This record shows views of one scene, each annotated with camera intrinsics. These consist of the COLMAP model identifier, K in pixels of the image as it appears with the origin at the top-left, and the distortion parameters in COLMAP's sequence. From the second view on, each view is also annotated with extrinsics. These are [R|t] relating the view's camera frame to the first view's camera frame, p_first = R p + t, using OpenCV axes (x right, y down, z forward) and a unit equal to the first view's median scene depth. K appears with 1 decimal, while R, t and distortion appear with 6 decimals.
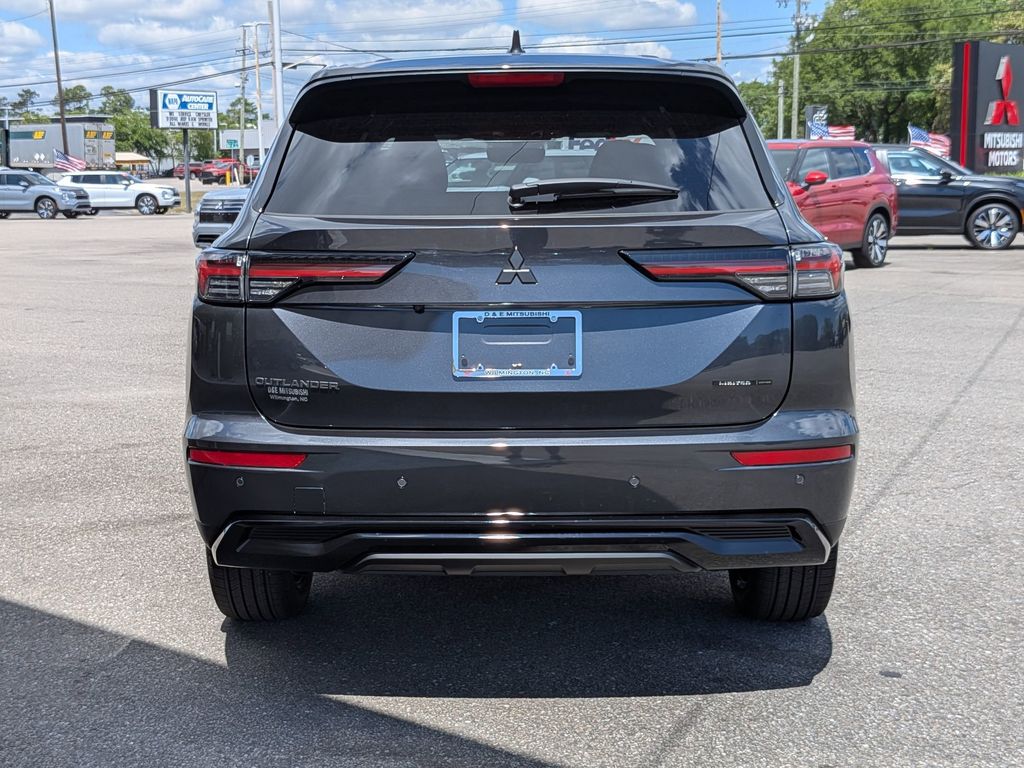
lens RADIAL K [[1531.4, 0, 510.2], [0, 1531.4, 392.4], [0, 0, 1]] dist [0.071955, 0.000000]
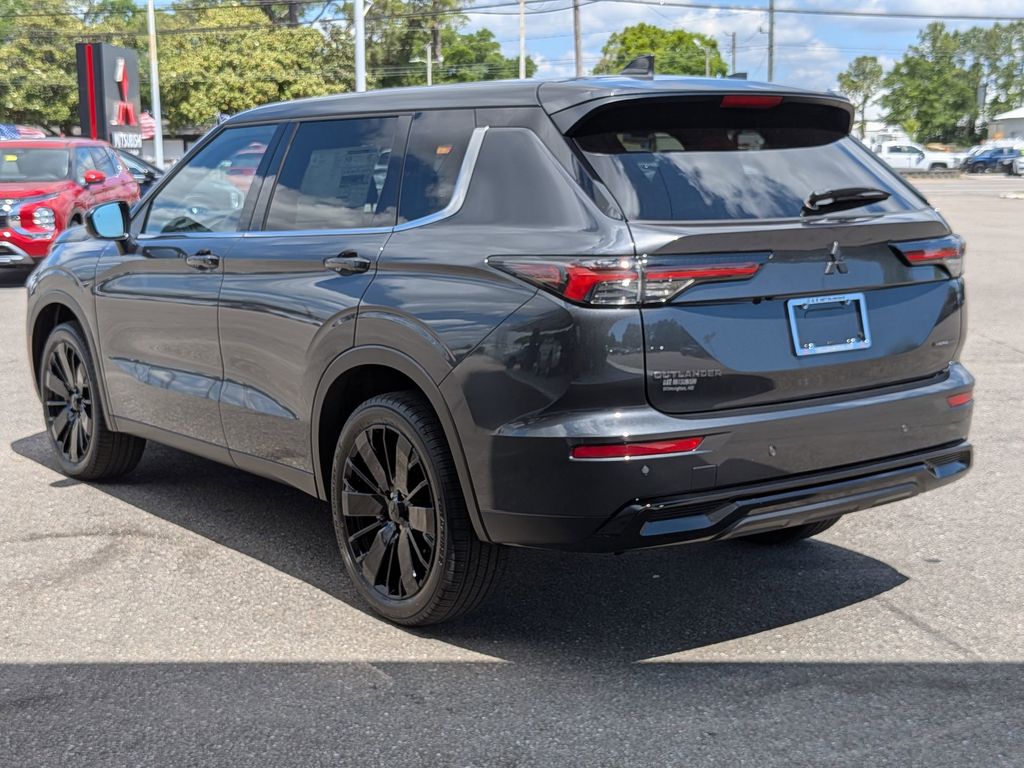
lens RADIAL K [[1531.4, 0, 522.2], [0, 1531.4, 359.3], [0, 0, 1]] dist [0.071955, 0.000000]
pose [[0.771918, -0.081645, 0.630458, -0.925471], [0.092879, 0.995561, 0.015206, -0.044177], [-0.628901, 0.046819, 0.776075, 0.212894]]
